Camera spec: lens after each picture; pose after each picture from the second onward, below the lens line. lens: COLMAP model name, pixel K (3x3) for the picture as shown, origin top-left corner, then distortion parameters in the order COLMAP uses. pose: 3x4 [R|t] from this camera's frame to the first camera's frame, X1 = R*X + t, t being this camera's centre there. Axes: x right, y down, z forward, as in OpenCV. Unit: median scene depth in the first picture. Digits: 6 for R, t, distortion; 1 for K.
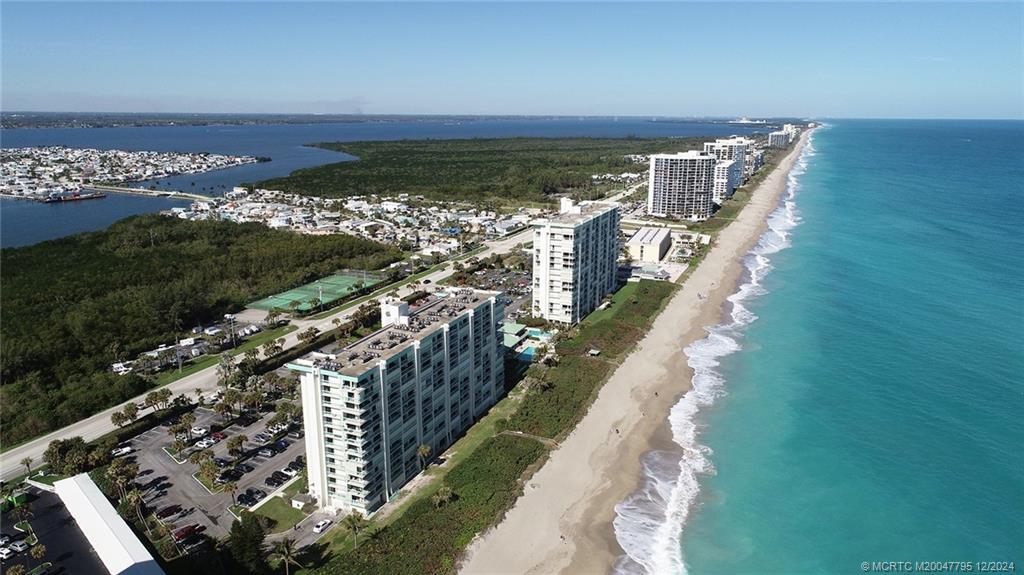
lens RADIAL K [[669.6, 0, 511.7], [0, 669.6, 291.7], [0, 0, 1]] dist [-0.010809, -0.001625]
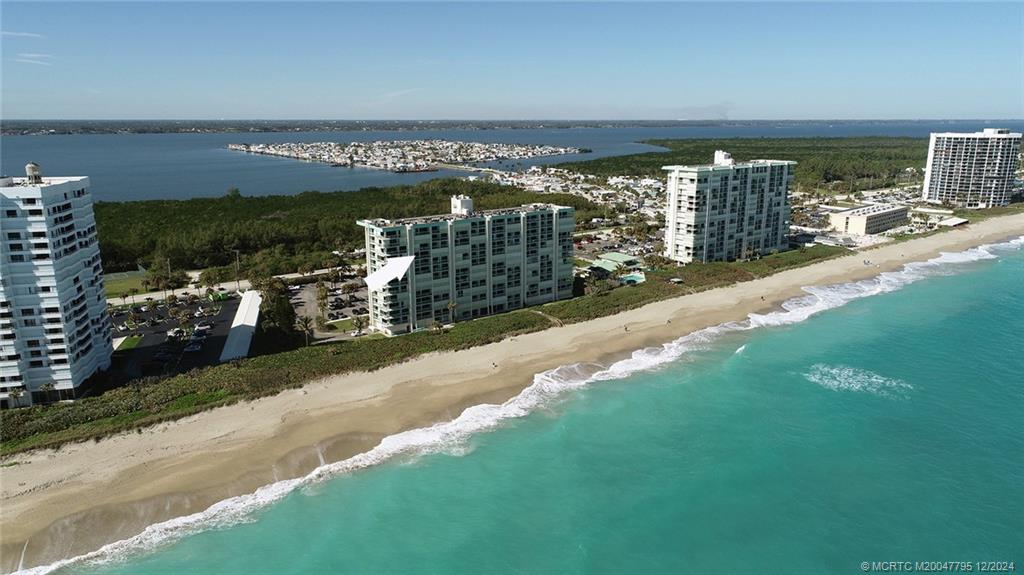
lens RADIAL K [[669.6, 0, 510.1], [0, 669.6, 284.3], [0, 0, 1]] dist [-0.010809, -0.001625]
pose [[0.872693, 0.108494, -0.476063, 0.344804], [-0.116364, 0.993121, 0.013019, 0.097786], [0.474201, 0.044035, 0.879315, -0.055538]]
